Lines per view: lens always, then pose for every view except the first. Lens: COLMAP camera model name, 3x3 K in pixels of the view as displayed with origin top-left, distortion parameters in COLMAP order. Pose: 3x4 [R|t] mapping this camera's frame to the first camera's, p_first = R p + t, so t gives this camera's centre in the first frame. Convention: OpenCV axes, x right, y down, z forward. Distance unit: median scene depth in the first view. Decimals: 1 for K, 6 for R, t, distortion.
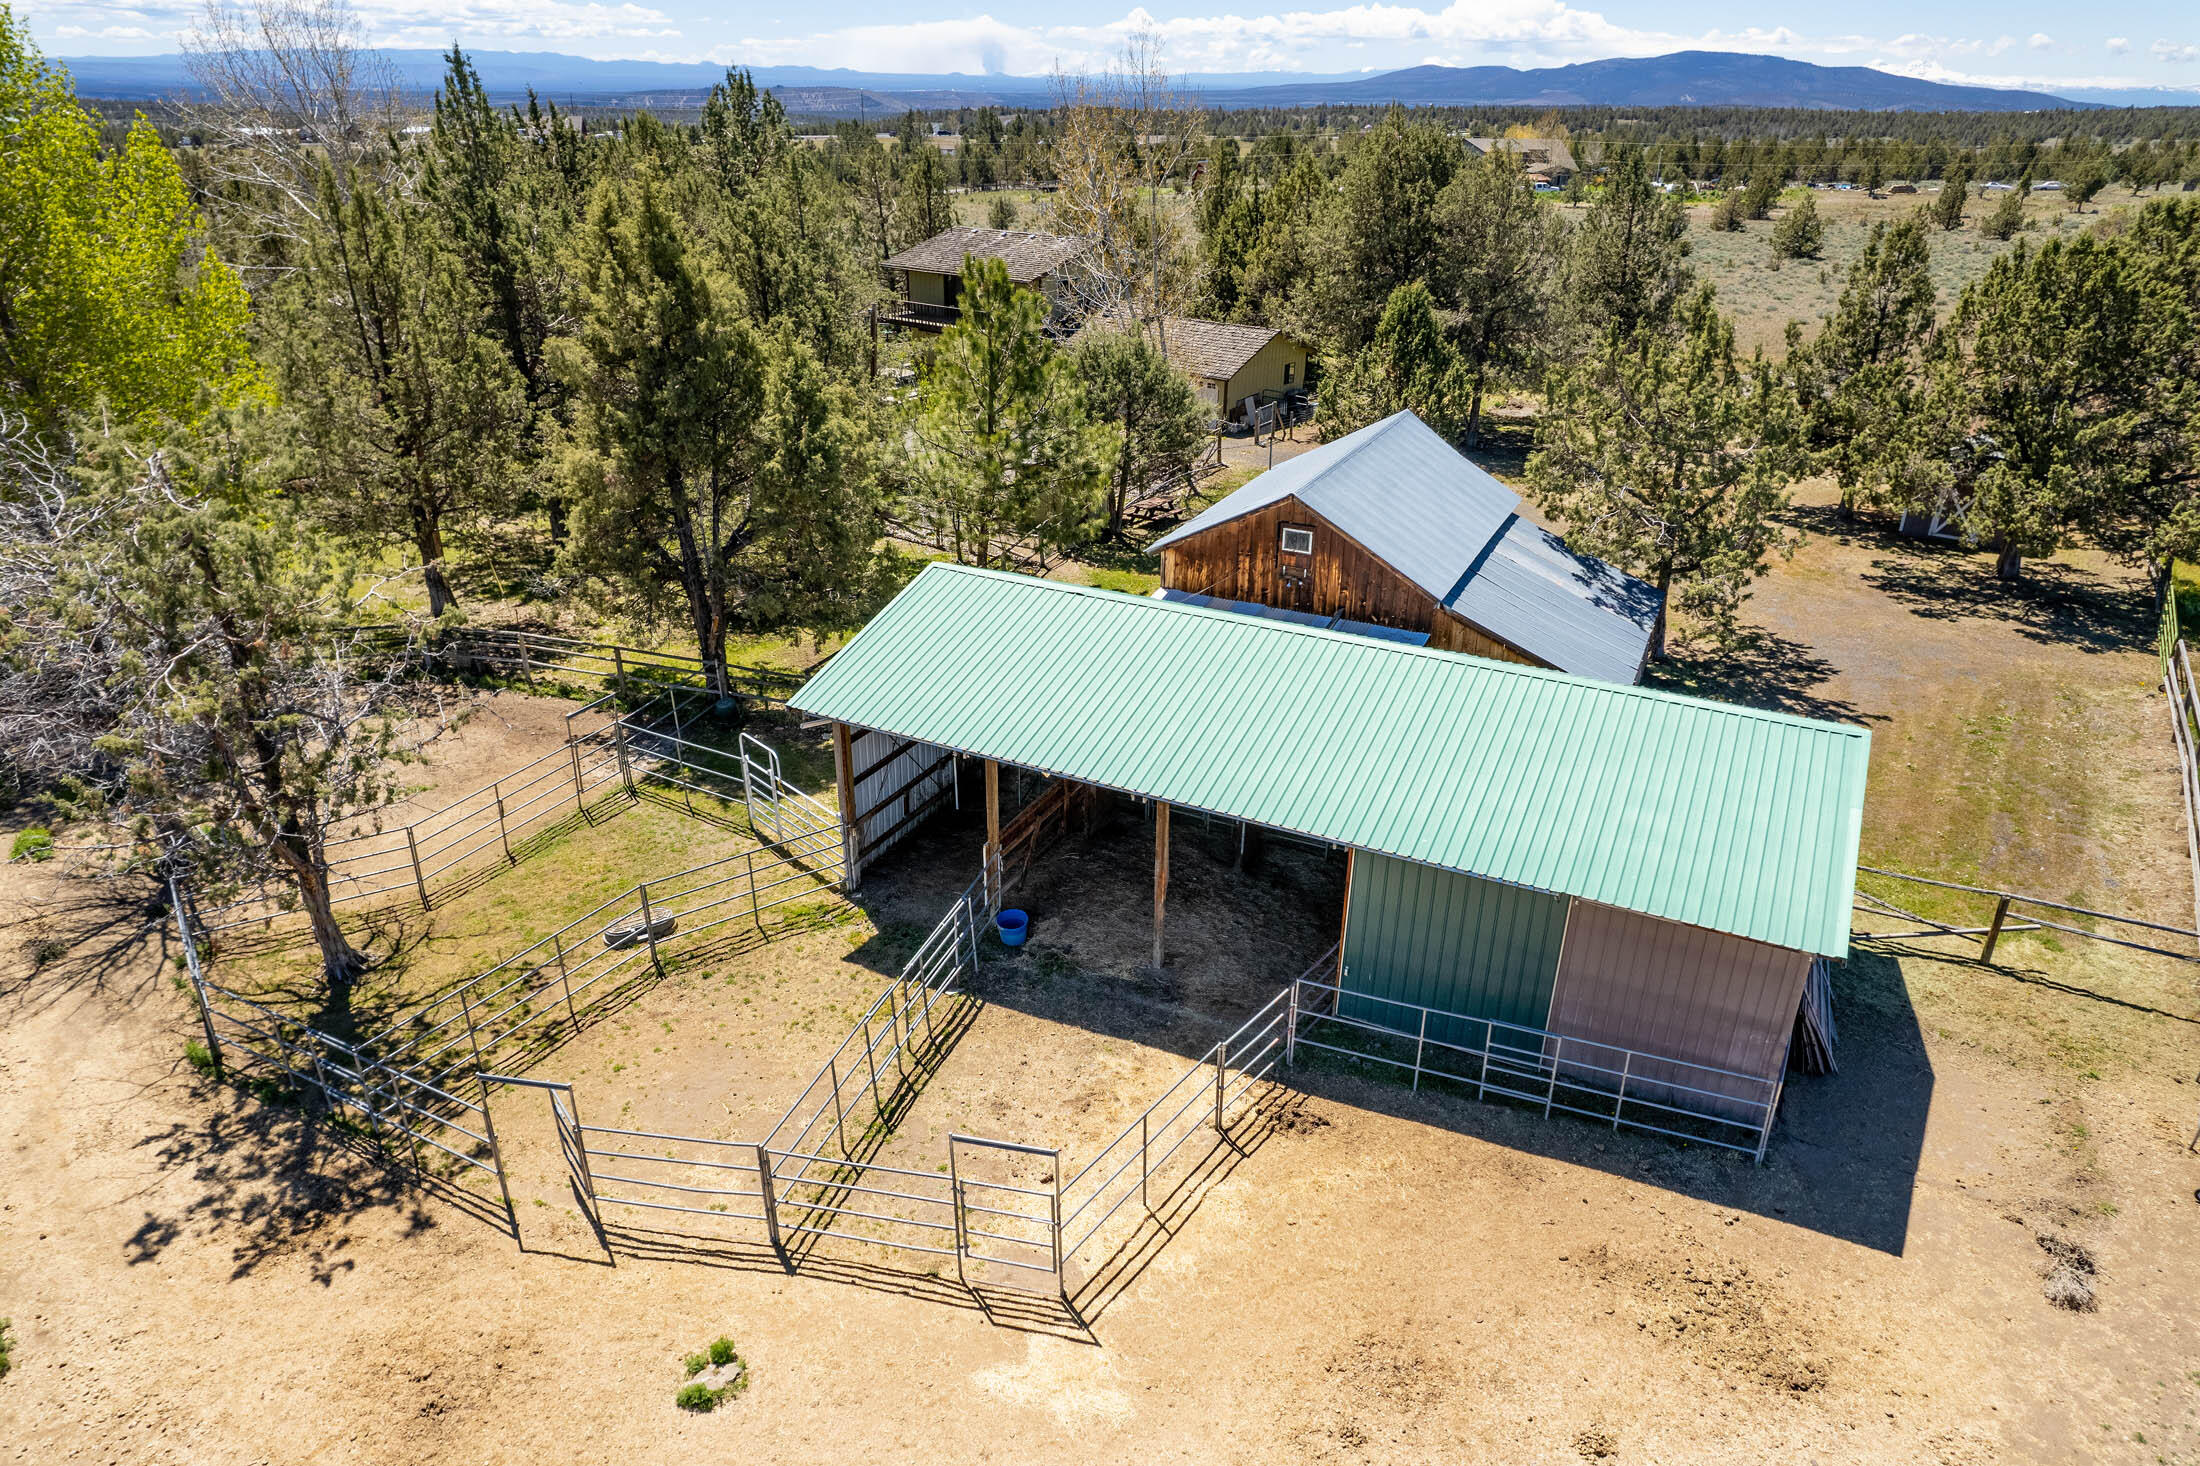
lens RADIAL K [[1404.4, 0, 1092.3], [0, 1404.4, 742.1], [0, 0, 1]] dist [-0.059736, 0.039936]
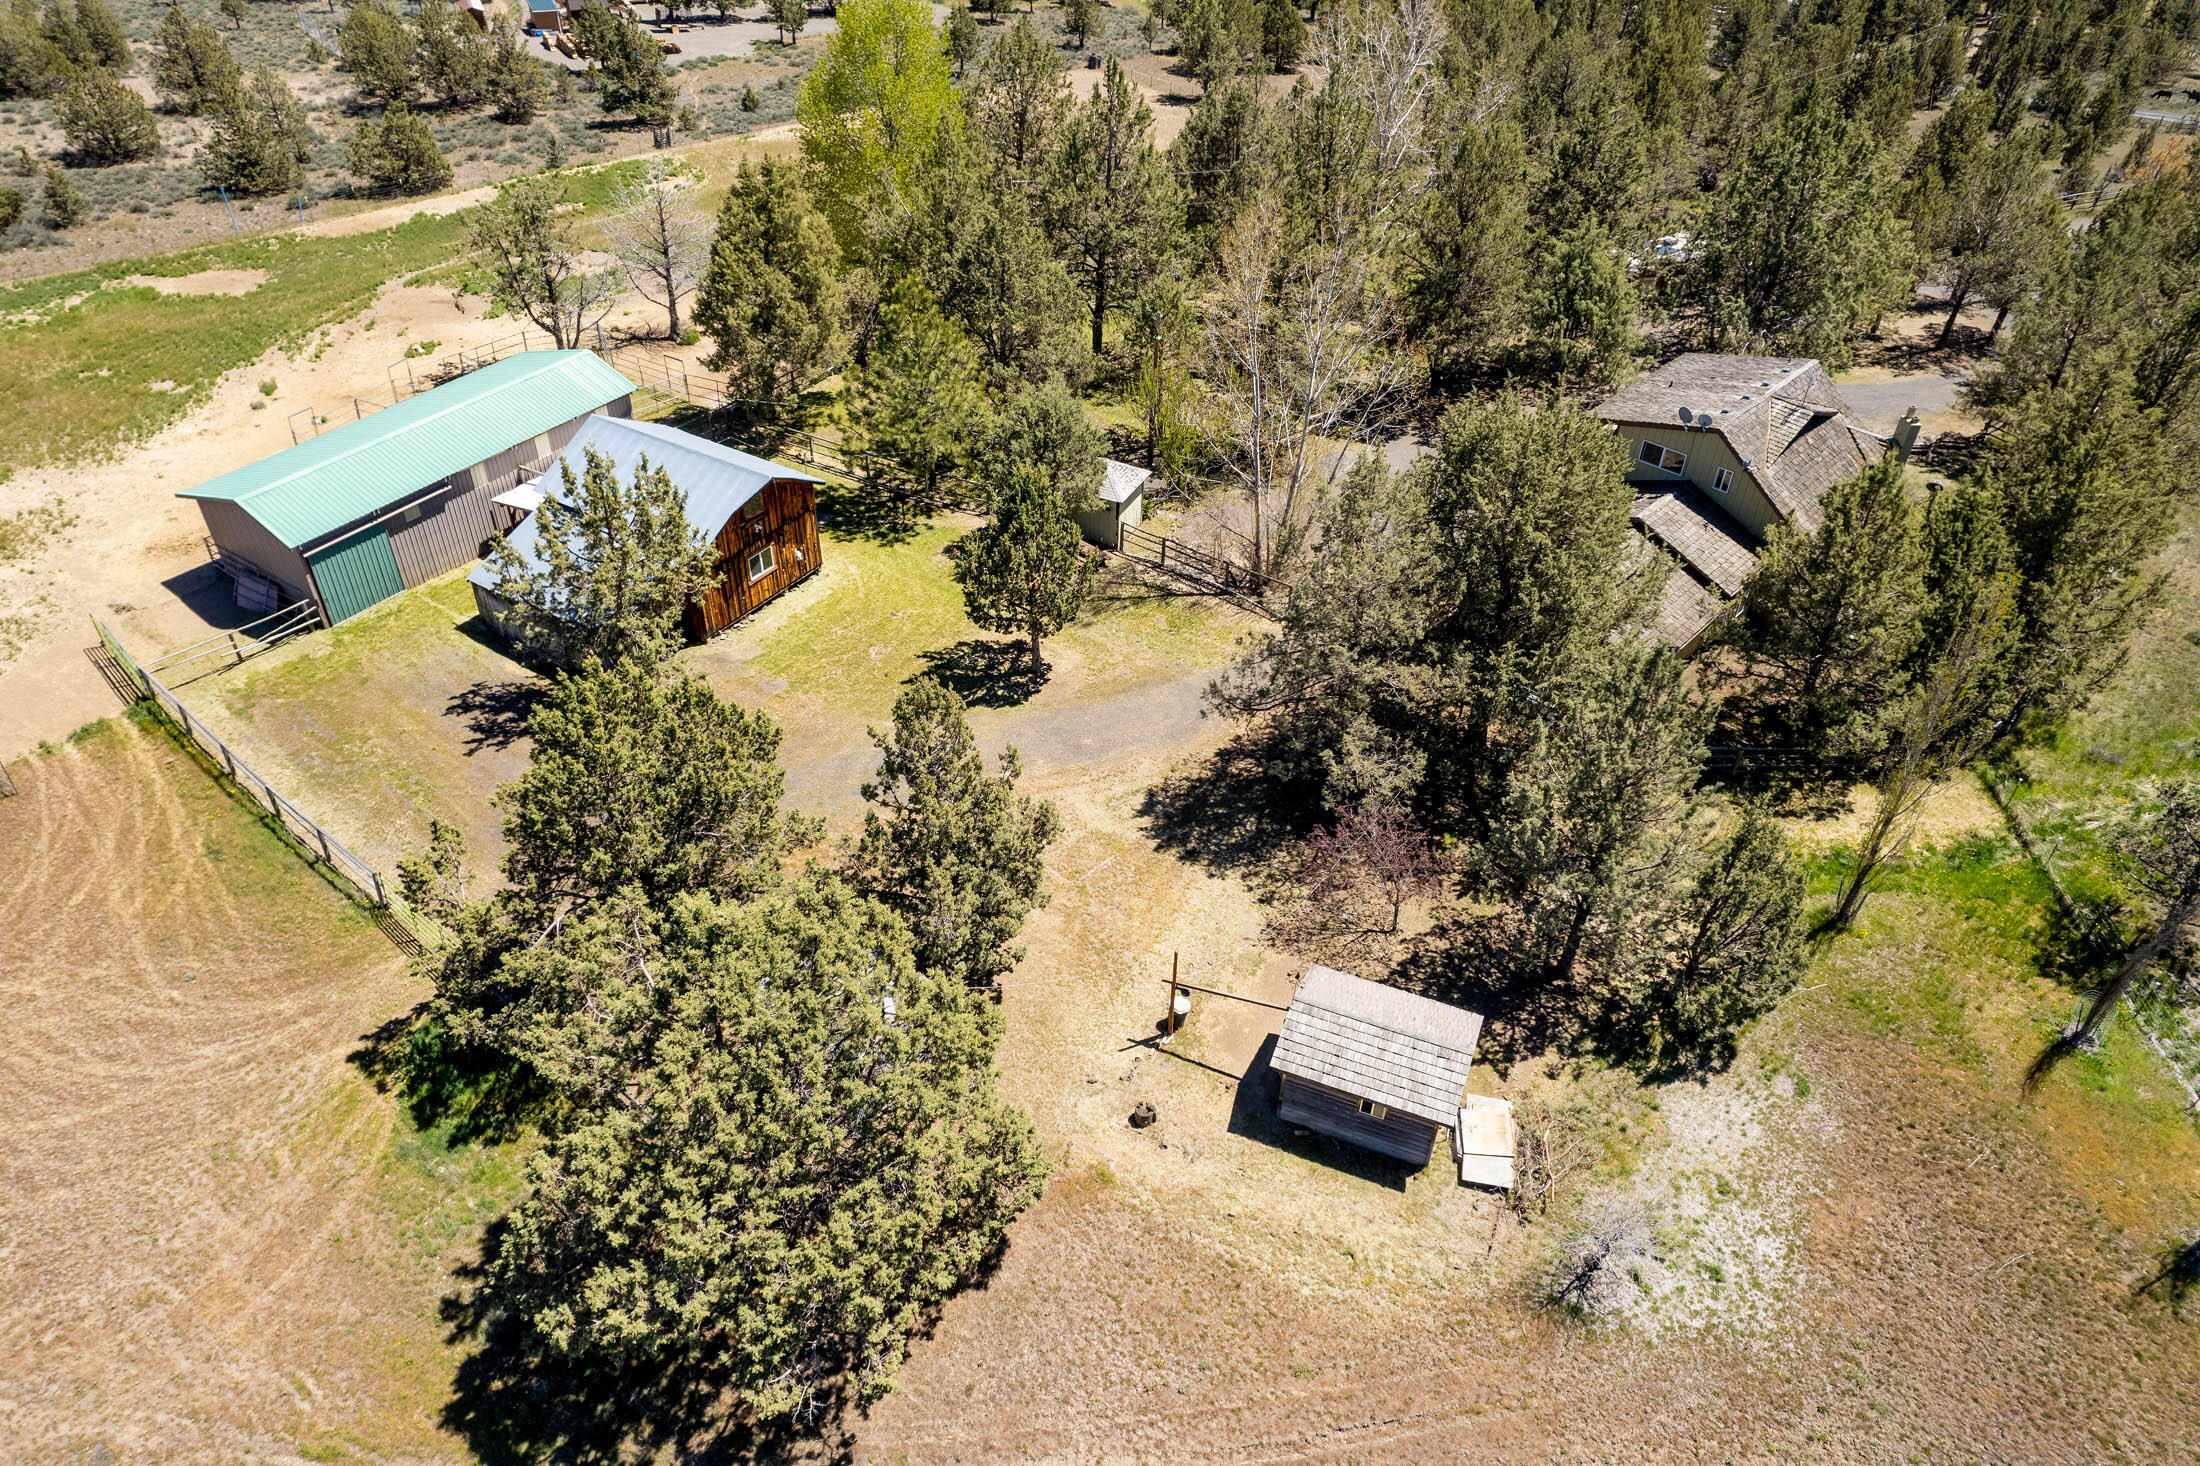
lens RADIAL K [[1404.4, 0, 1092.3], [0, 1404.4, 742.1], [0, 0, 1]] dist [-0.059736, 0.039936]
pose [[-0.112269, 0.599350, -0.792575, 2.528553], [-0.442834, 0.683854, 0.579863, -1.756692], [0.889547, 0.416080, 0.188637, 2.035864]]
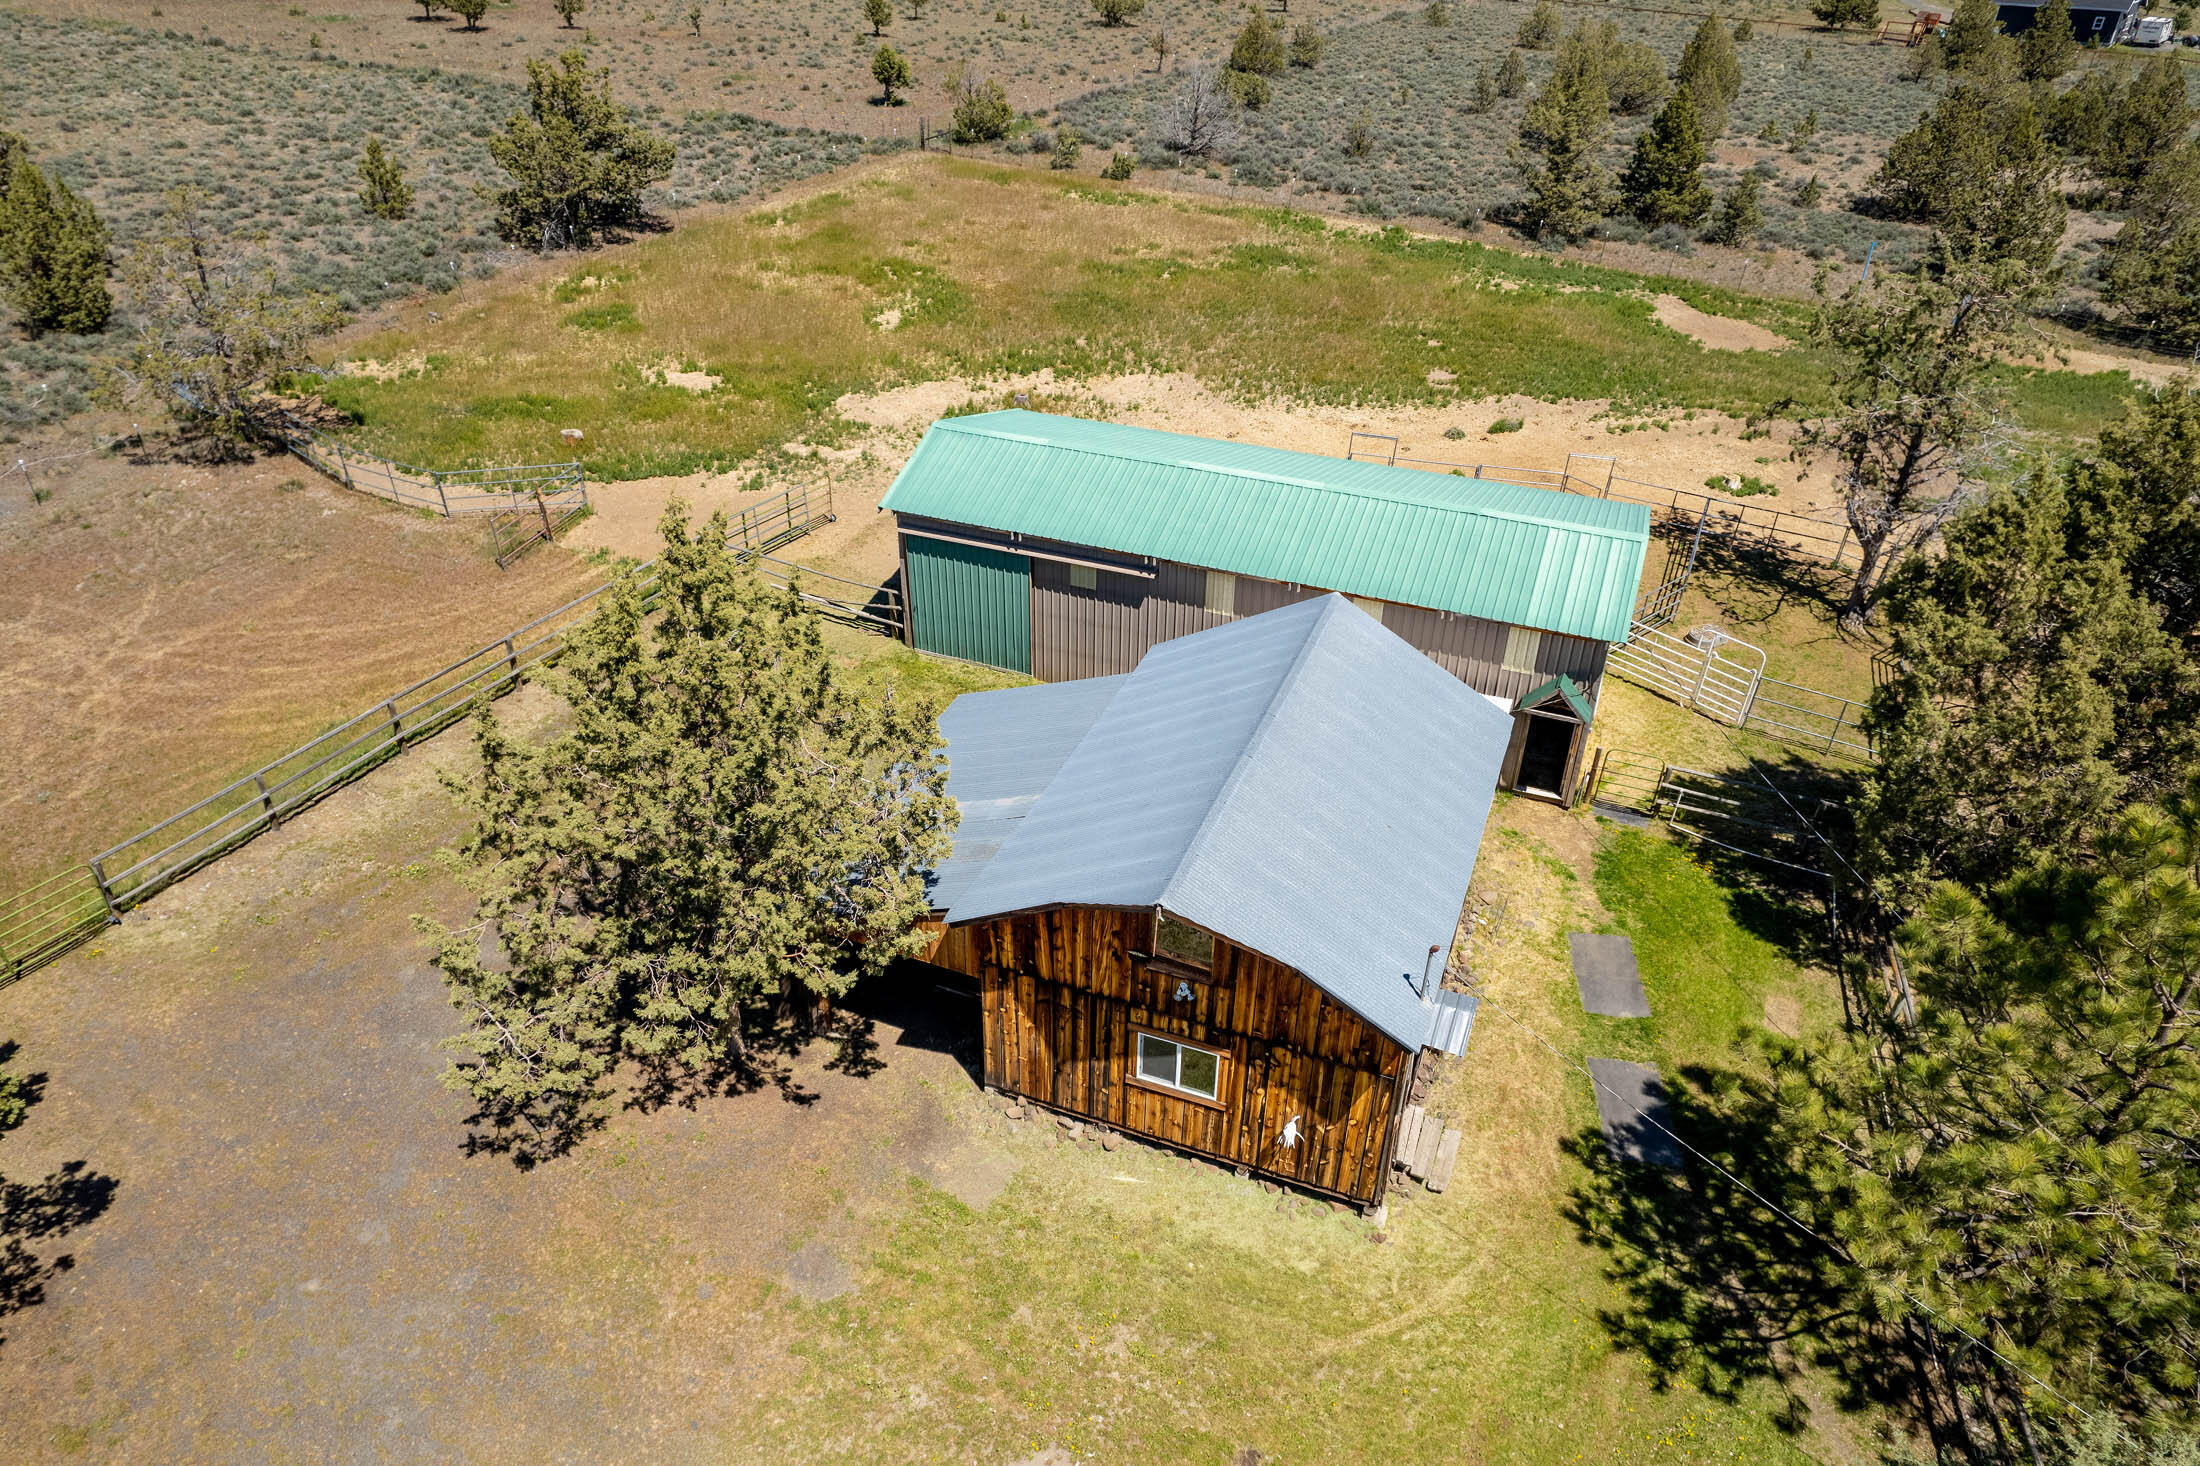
lens RADIAL K [[1404.4, 0, 1092.3], [0, 1404.4, 742.1], [0, 0, 1]] dist [-0.059736, 0.039936]
pose [[-0.996859, 0.018402, -0.077035, 0.509044], [-0.055630, 0.529649, 0.846391, -1.189299], [0.056377, 0.848017, -0.526961, 2.169301]]
